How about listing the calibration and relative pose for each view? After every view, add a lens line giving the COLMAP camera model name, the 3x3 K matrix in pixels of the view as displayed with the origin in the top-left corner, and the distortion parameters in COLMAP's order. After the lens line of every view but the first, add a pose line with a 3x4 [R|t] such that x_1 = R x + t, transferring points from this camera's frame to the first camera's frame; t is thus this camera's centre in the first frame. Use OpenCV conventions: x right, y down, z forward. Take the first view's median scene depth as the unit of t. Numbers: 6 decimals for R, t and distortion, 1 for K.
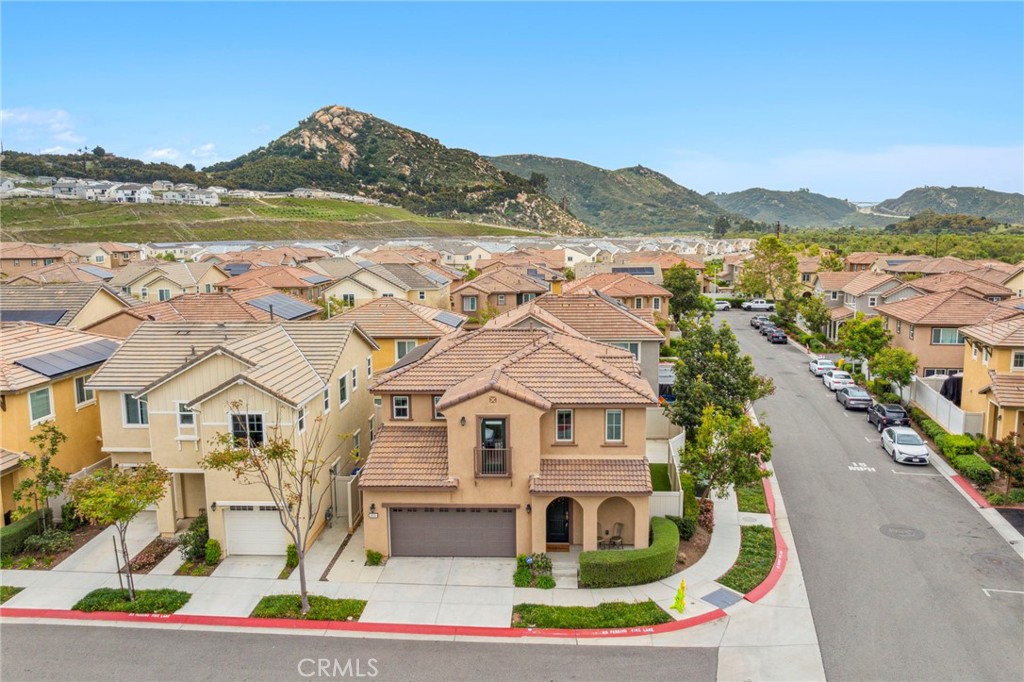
lens RADIAL K [[759.6, 0, 512.0], [0, 759.6, 341.0], [0, 0, 1]] dist [-0.053002, 0.001690]
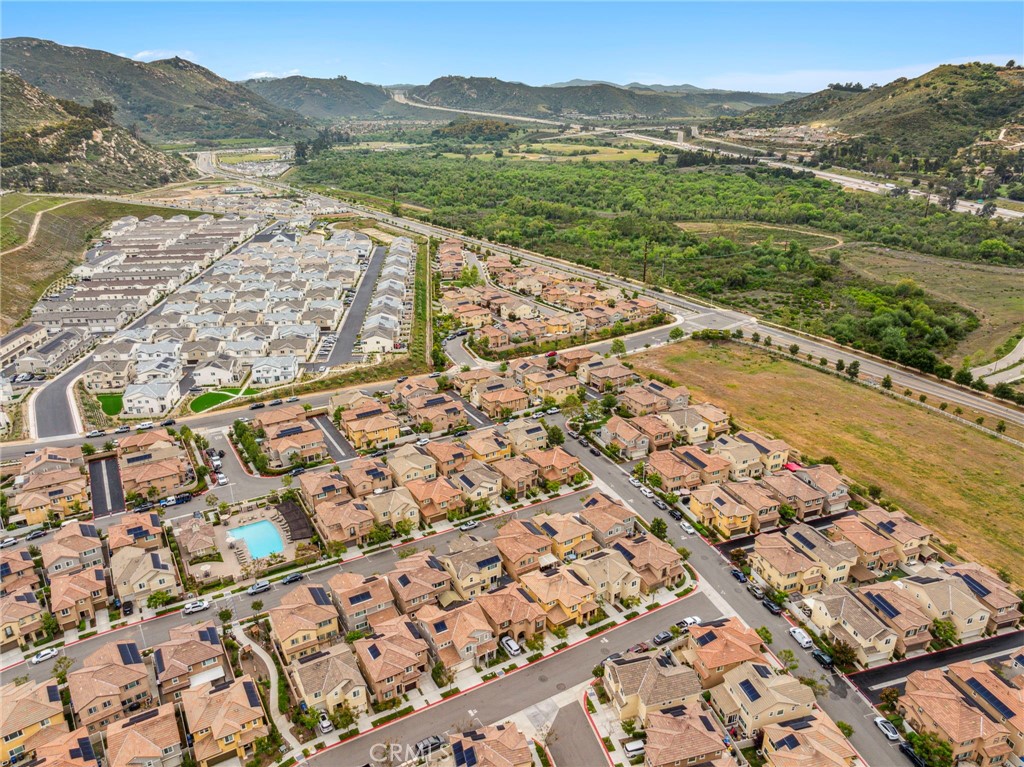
lens RADIAL K [[723.7, 0, 512.0], [0, 723.7, 383.5], [0, 0, 1]] dist [-0.002919, -0.000394]
pose [[0.834237, -0.197503, 0.514821, -2.655005], [0.083954, 0.968262, 0.235415, -1.985465], [-0.544977, -0.153171, 0.824341, -2.062841]]
